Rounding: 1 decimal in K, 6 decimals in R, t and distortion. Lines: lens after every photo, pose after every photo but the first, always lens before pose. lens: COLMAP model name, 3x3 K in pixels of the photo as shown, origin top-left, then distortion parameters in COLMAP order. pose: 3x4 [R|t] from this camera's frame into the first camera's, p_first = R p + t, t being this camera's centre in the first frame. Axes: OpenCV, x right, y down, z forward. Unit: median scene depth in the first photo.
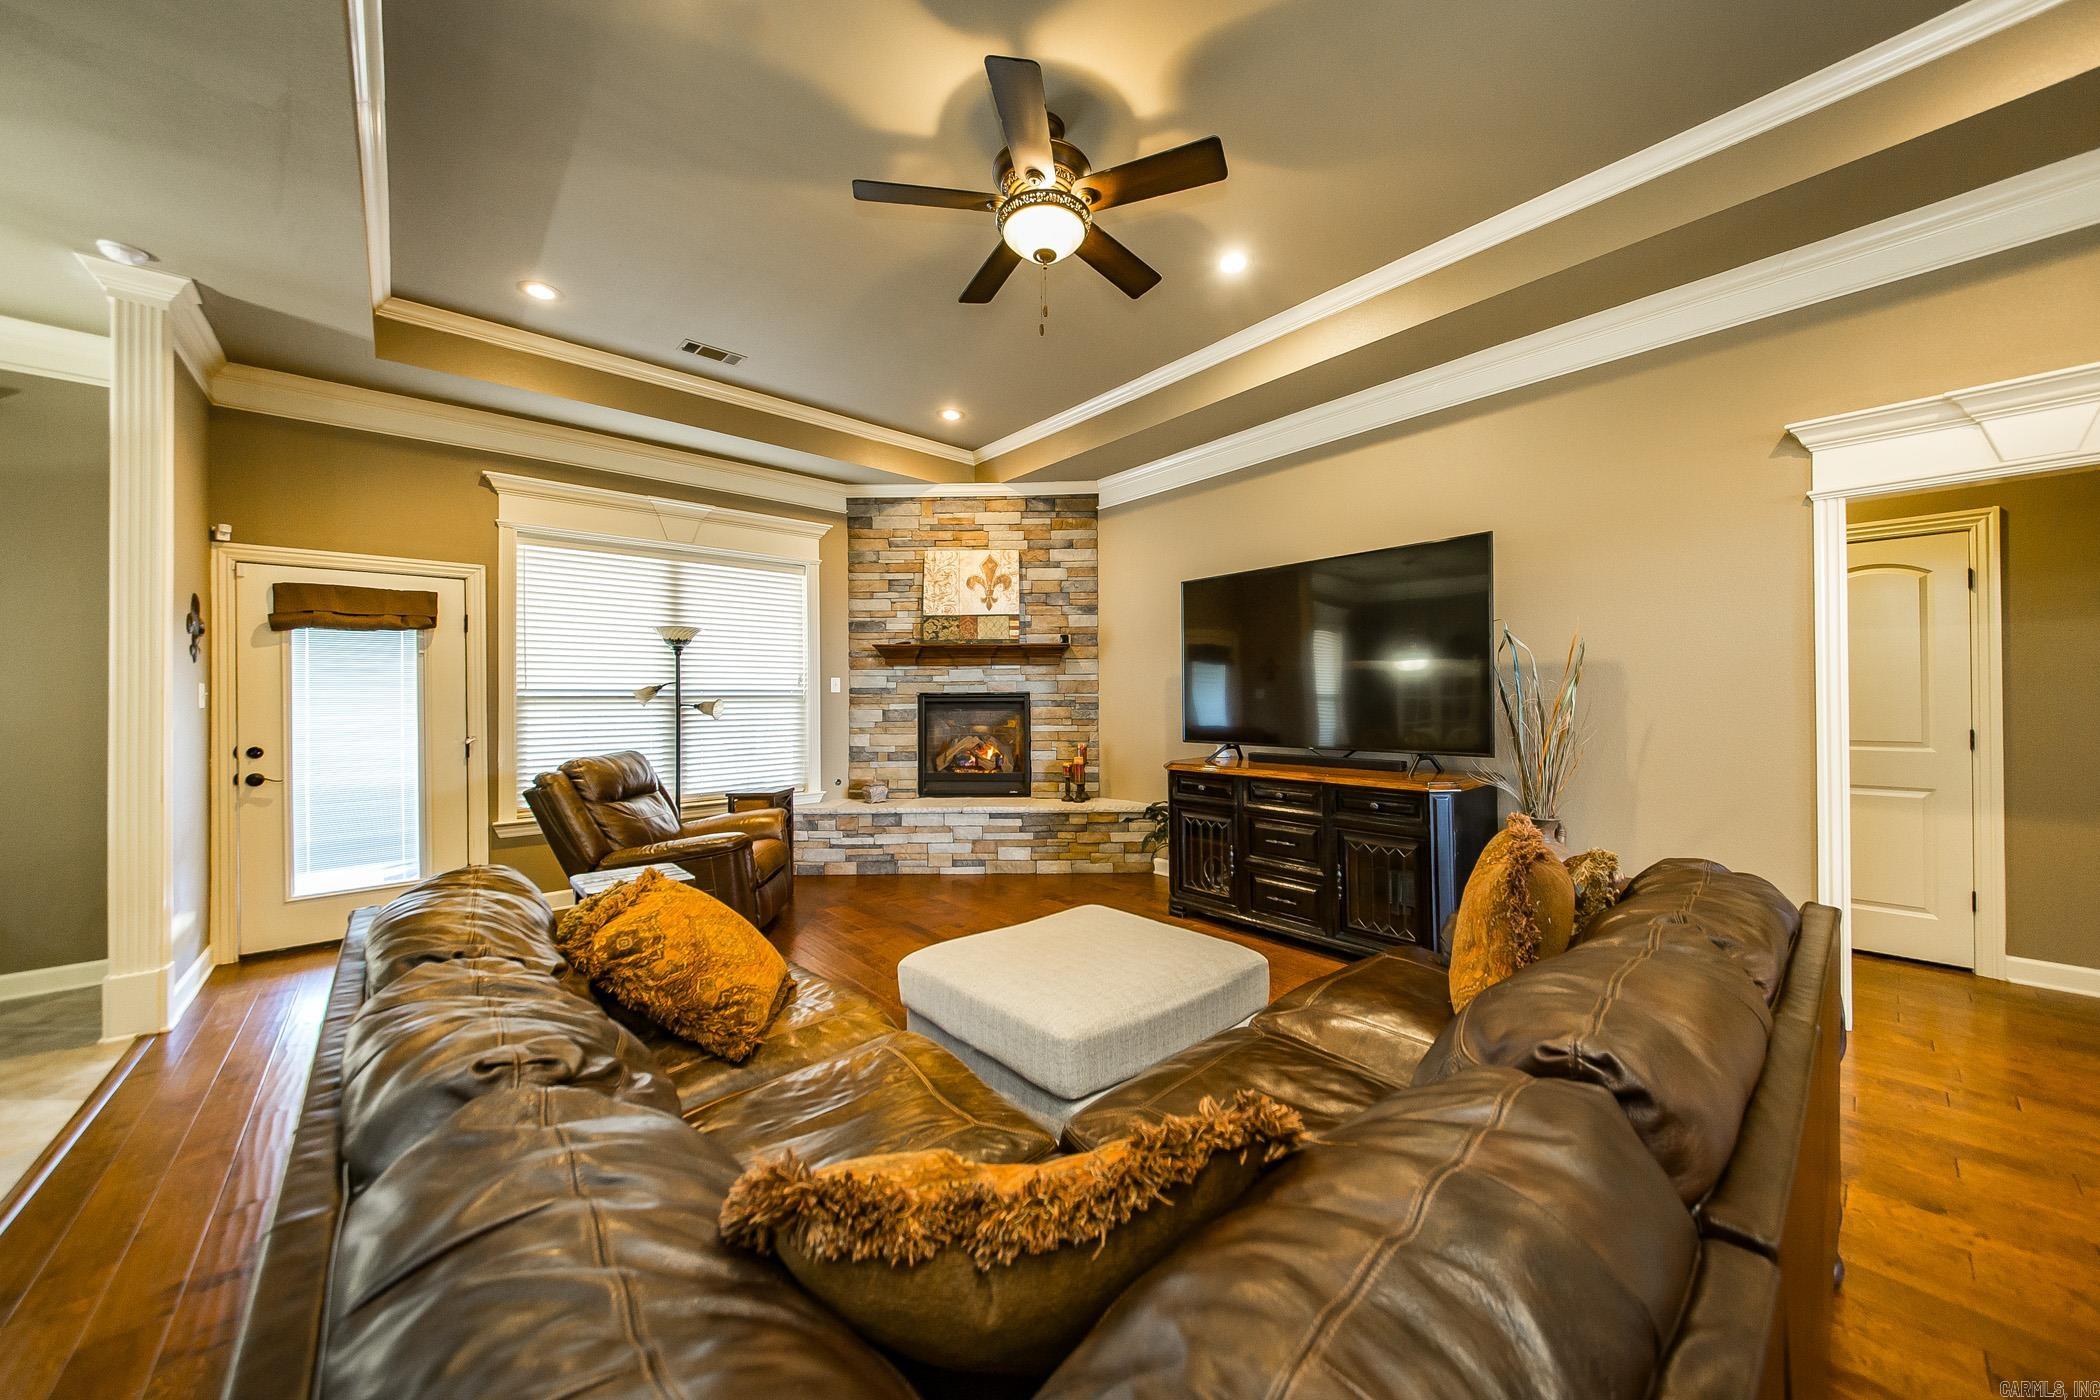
lens RADIAL K [[739.3, 0, 1100.1], [0, 739.3, 699.6], [0, 0, 1]] dist [0.043068, -0.013034]
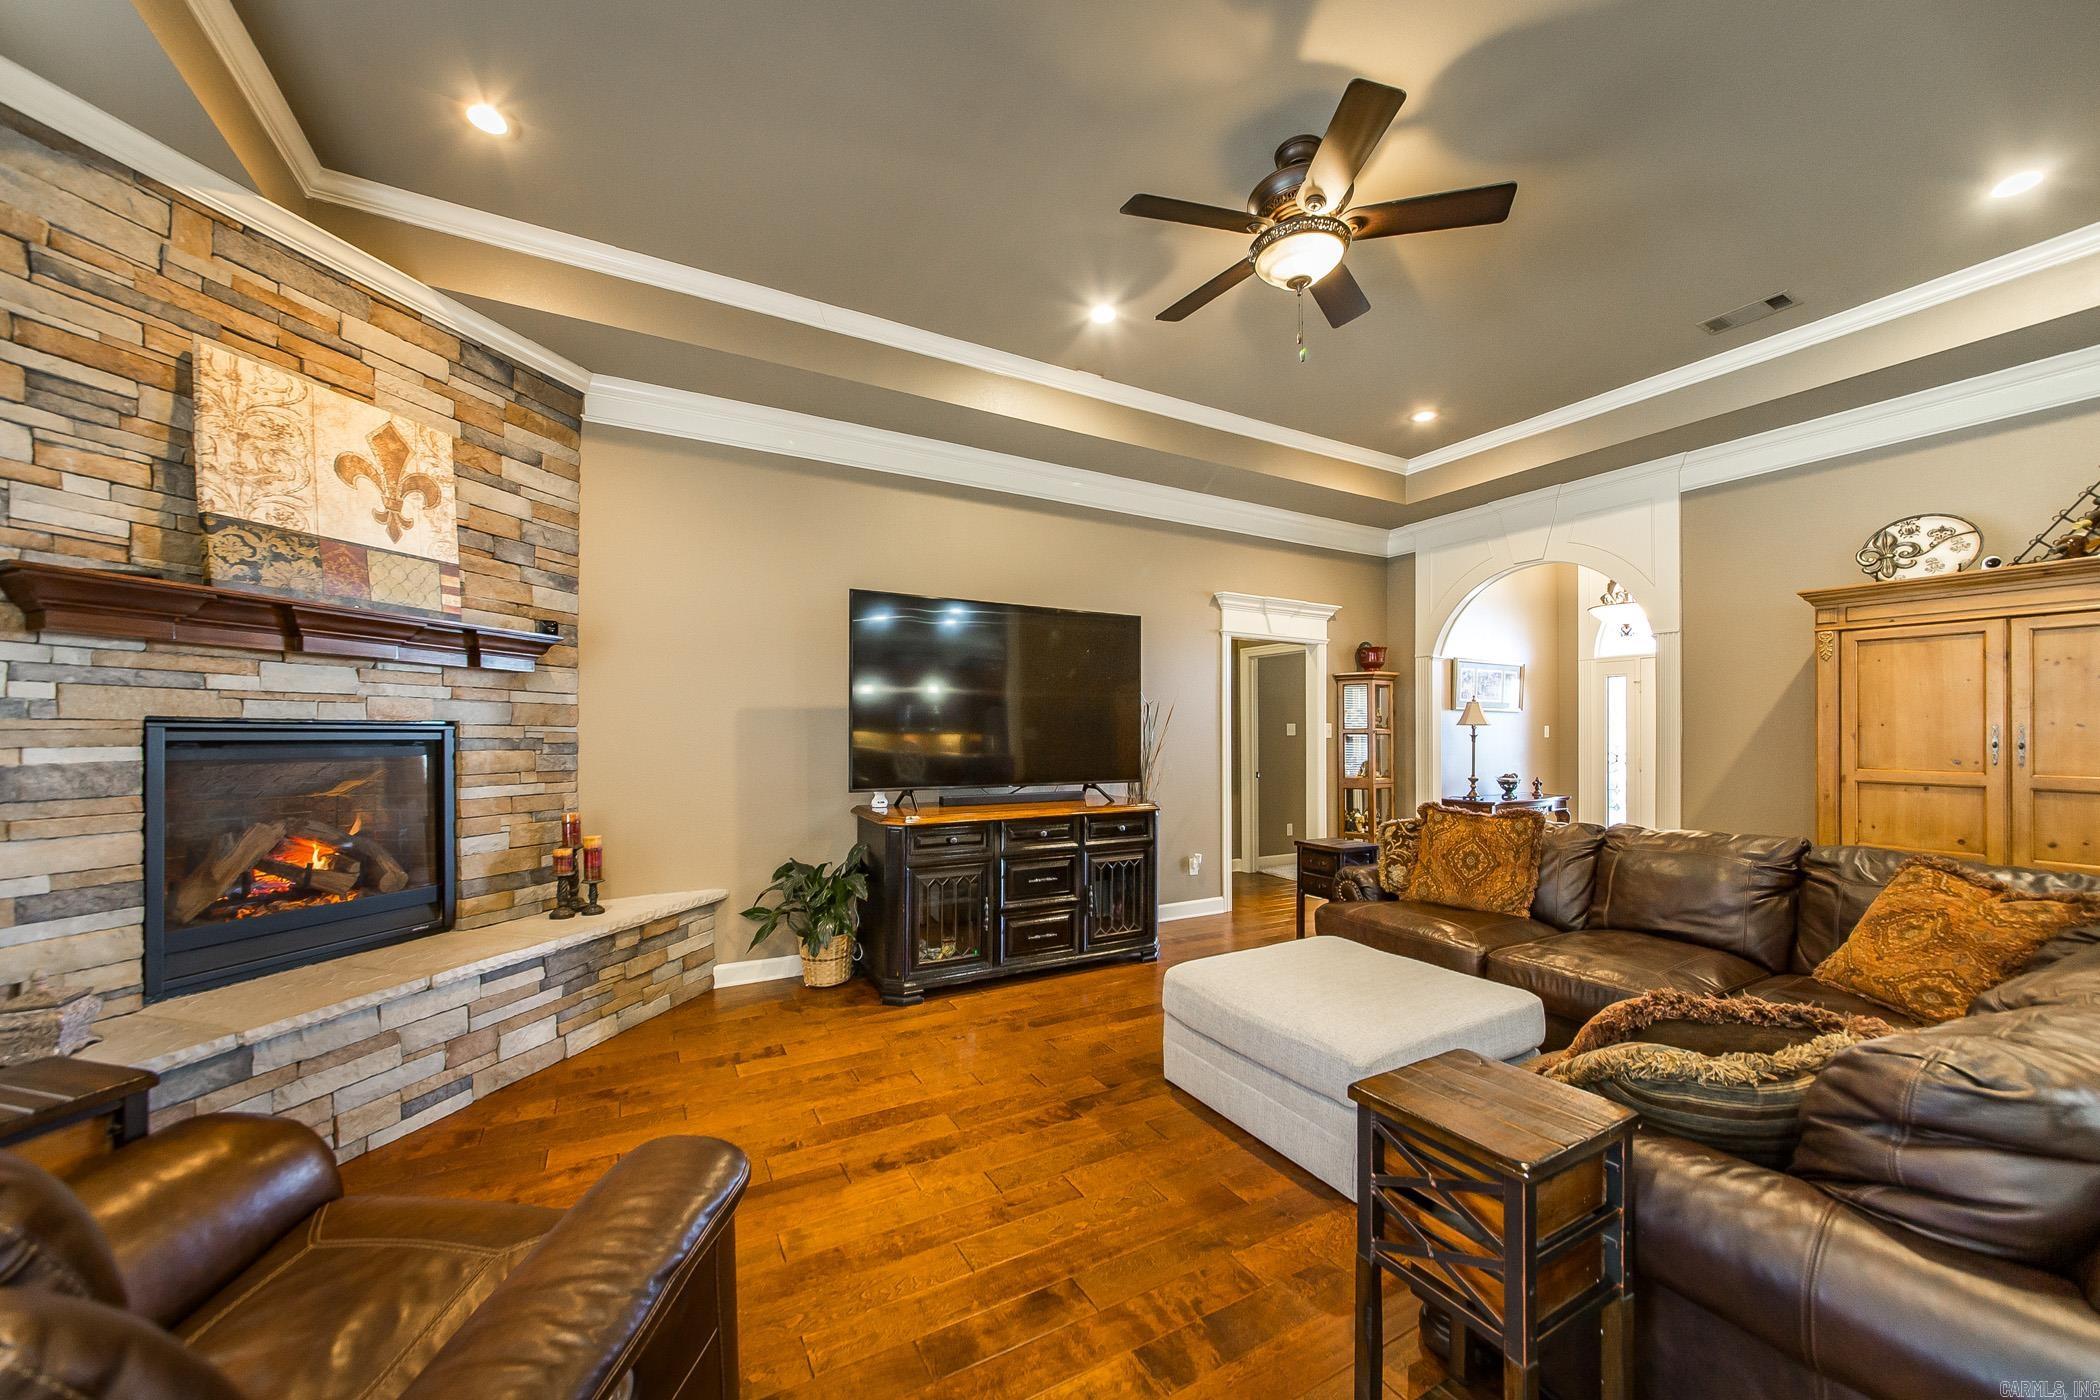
lens RADIAL K [[766.0, 0, 1038.8], [0, 766.0, 728.5], [0, 0, 1]] dist [-0.000784, 0.000360]
pose [[0.241453, 0.014799, 0.970300, -0.509766], [-0.004964, 0.999889, -0.014015, -0.000217], [-0.970400, -0.001432, 0.241500, 0.492865]]
